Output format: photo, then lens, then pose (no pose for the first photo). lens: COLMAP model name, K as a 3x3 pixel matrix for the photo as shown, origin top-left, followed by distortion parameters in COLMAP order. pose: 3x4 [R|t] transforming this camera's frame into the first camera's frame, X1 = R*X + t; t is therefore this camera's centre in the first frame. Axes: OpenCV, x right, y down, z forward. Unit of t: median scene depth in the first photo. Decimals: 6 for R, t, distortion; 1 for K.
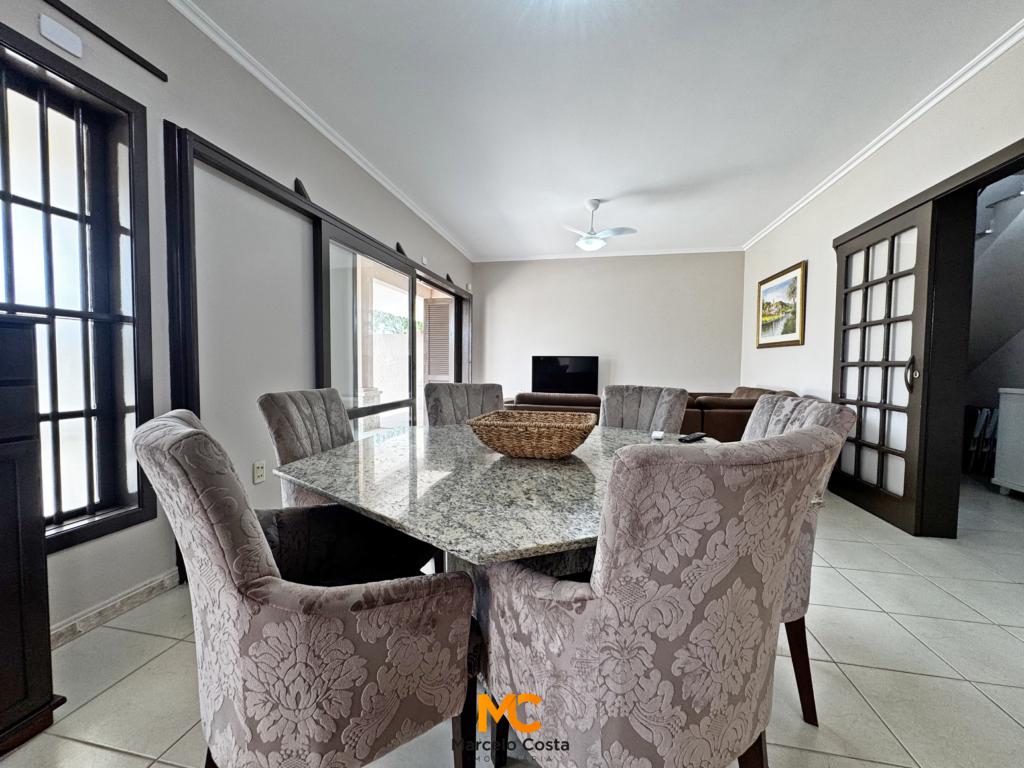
lens RADIAL K [[405.1, 0, 512.0], [0, 405.1, 384.0], [0, 0, 1]] dist [0.001606, 0.000236]
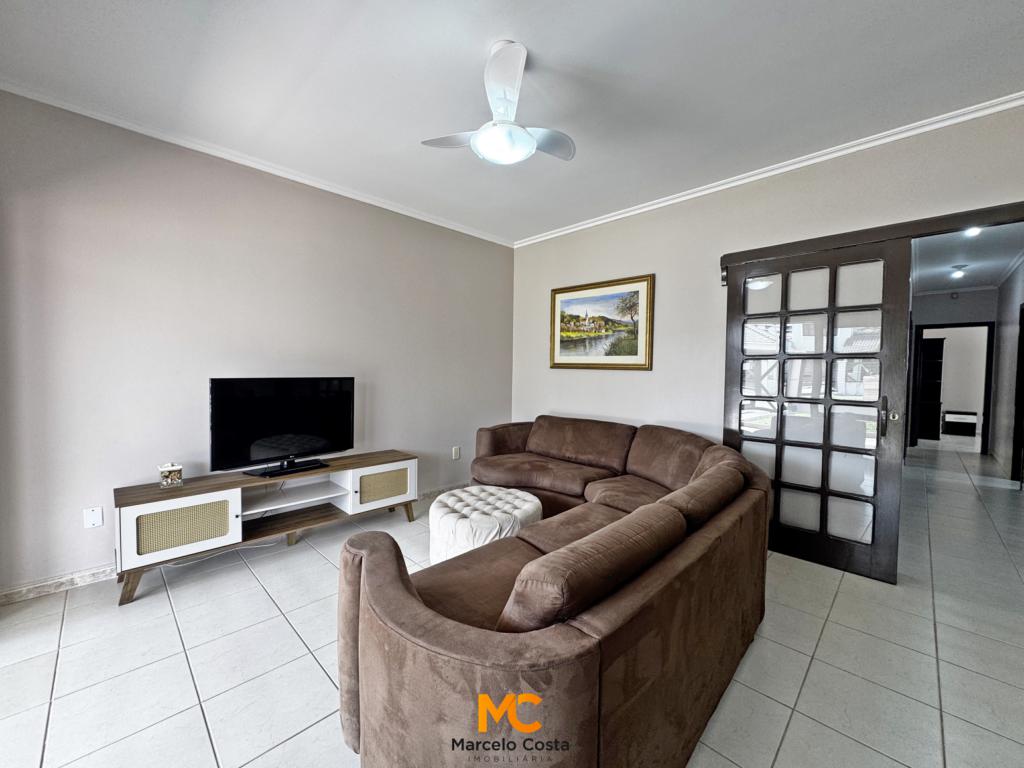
lens RADIAL K [[405.1, 0, 512.0], [0, 405.1, 384.0], [0, 0, 1]] dist [0.001606, 0.000236]
pose [[0.551883, -0.029507, 0.833399, -0.165818], [0.029893, 0.999432, 0.015591, -0.080619], [-0.833385, 0.016308, 0.552452, 0.693151]]
